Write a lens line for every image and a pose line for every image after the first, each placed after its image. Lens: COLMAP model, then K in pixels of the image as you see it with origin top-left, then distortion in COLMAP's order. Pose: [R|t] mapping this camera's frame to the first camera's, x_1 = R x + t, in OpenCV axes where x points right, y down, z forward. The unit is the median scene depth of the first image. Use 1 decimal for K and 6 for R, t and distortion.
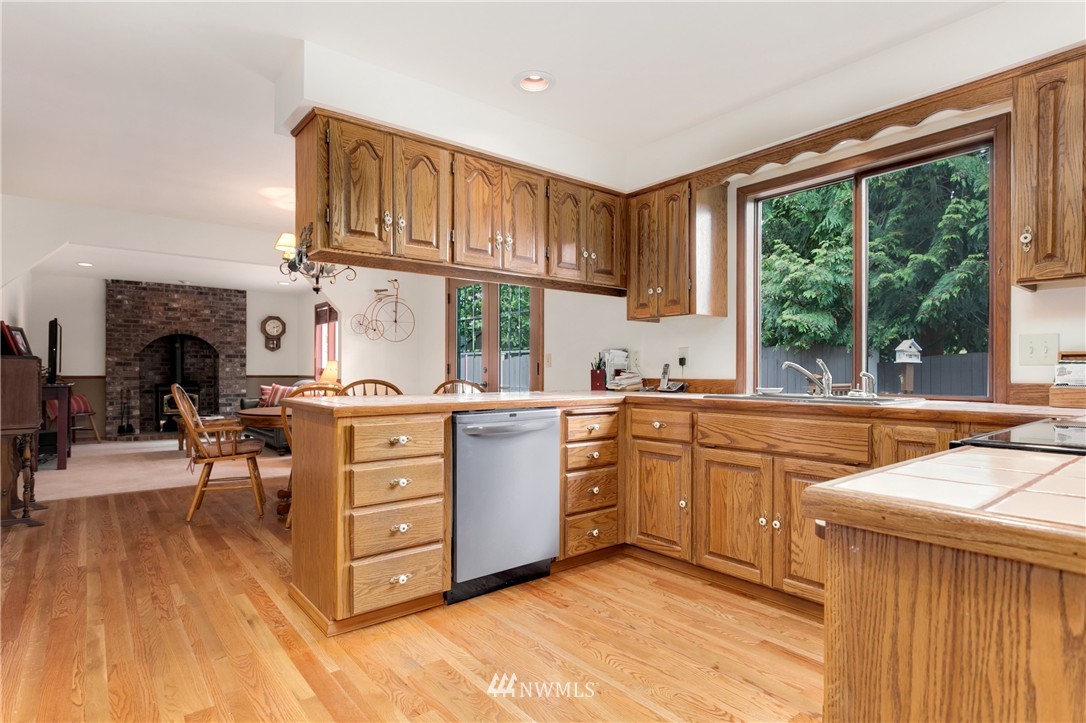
lens RADIAL K [[565.7, 0, 545.7], [0, 565.7, 372.4], [0, 0, 1]] dist [-0.000692, -0.000369]
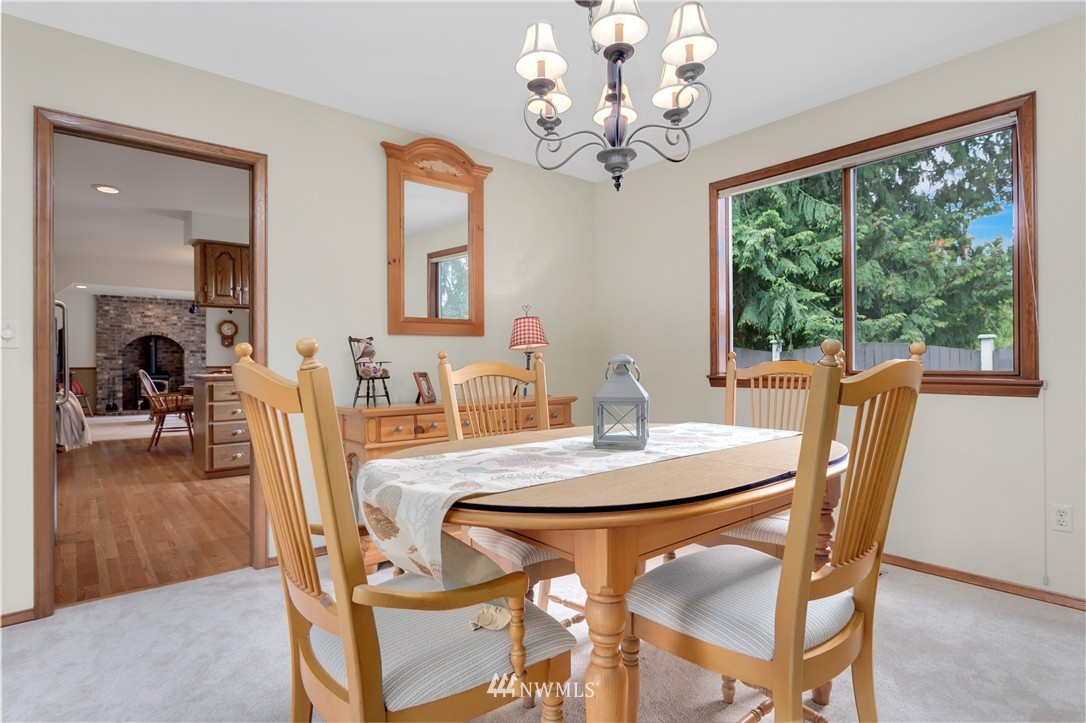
lens RADIAL K [[558.0, 0, 543.0], [0, 558.0, 361.5], [0, 0, 1]] dist [0.001114, 0.000551]
pose [[0.999814, -0.007371, 0.017841, 0.238354], [0.007435, 0.999966, -0.003554, 0.004794], [-0.017814, 0.003686, 0.999835, -0.318088]]
